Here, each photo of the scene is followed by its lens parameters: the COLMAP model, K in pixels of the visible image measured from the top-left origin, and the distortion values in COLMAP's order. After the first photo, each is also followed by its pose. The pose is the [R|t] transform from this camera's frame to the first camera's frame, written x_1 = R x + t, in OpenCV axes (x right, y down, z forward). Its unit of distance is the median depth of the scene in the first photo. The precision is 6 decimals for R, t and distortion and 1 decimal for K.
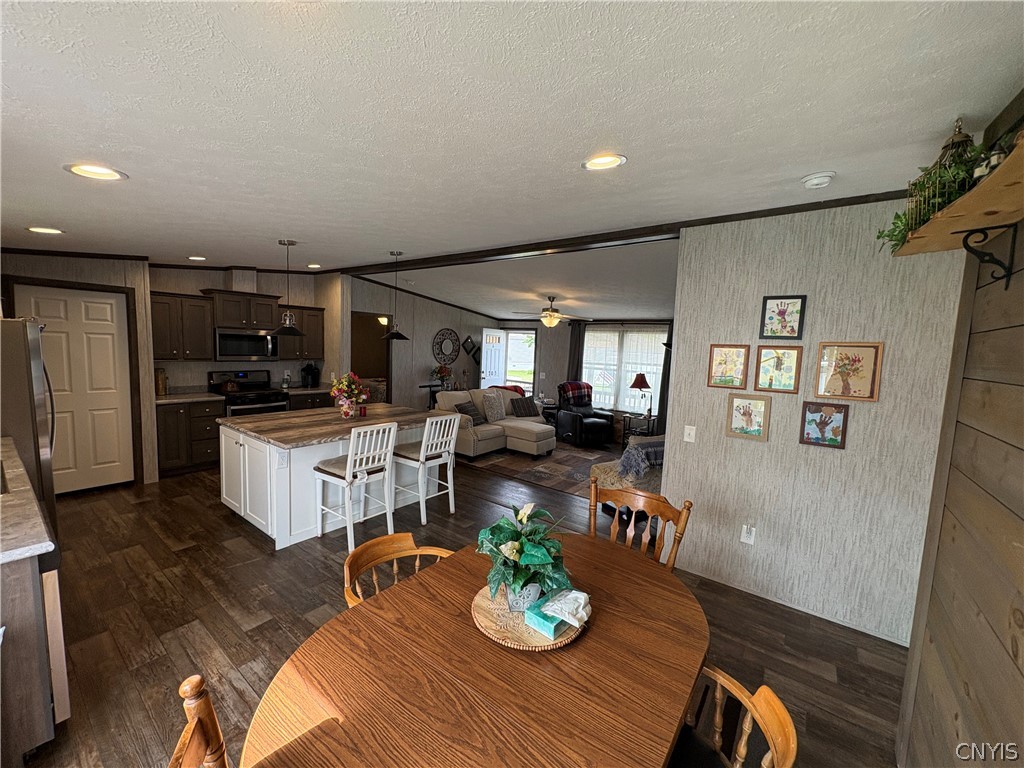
lens RADIAL K [[410.9, 0, 515.4], [0, 410.9, 386.6], [0, 0, 1]] dist [0.000389, 0.000368]
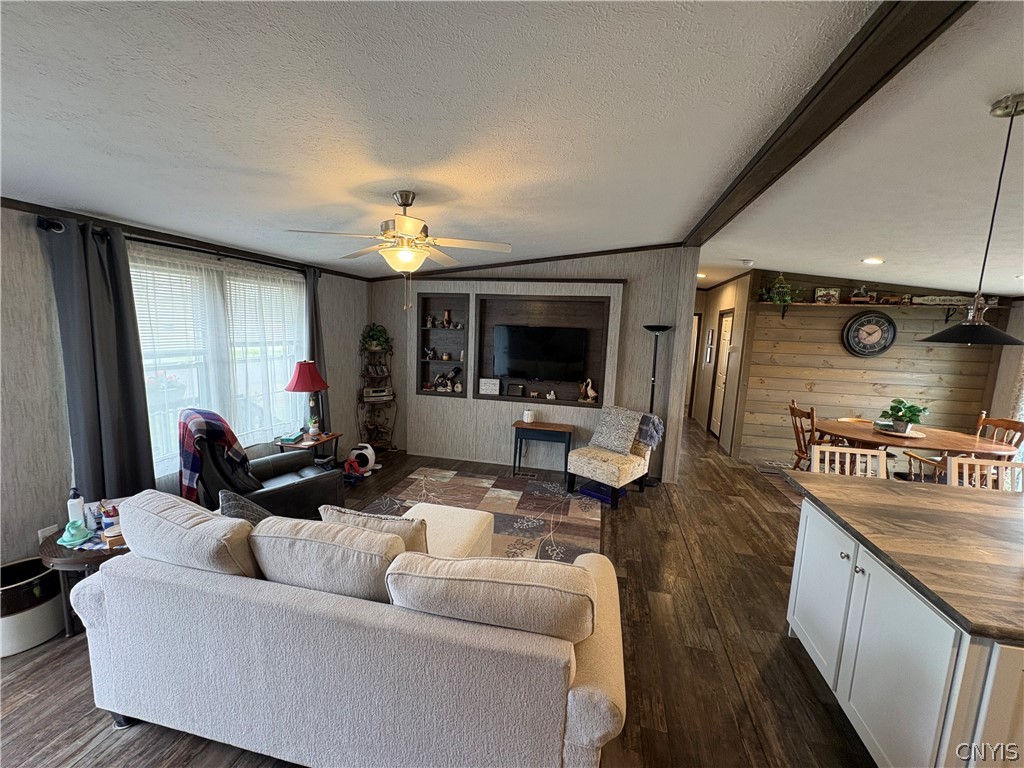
lens RADIAL K [[410.9, 0, 515.4], [0, 410.9, 386.6], [0, 0, 1]] dist [0.000389, 0.000368]
pose [[-0.411704, -0.185864, 0.892163, -0.278313], [0.033040, 0.975293, 0.218429, -0.102197], [-0.910719, 0.119405, -0.395391, 0.908747]]
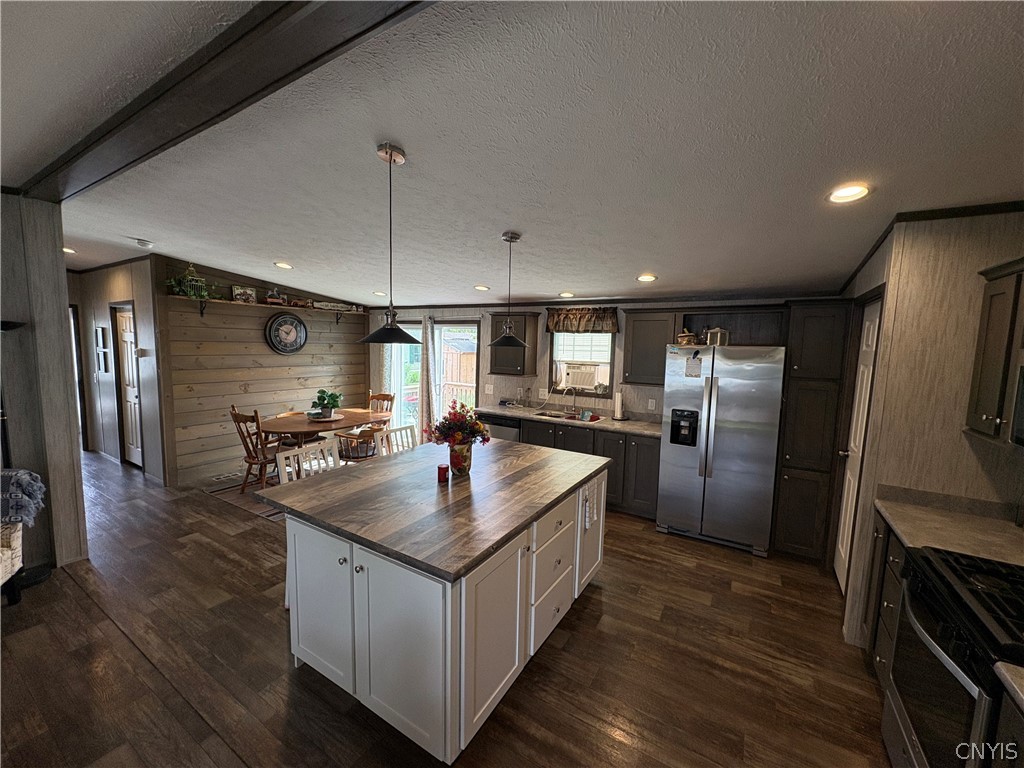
lens RADIAL K [[410.9, 0, 515.4], [0, 410.9, 386.6], [0, 0, 1]] dist [0.000389, 0.000368]
pose [[-0.993309, -0.058131, -0.099789, -0.229997], [-0.076495, 0.978526, 0.191405, -0.098065], [0.086520, 0.197757, -0.976425, 0.869458]]
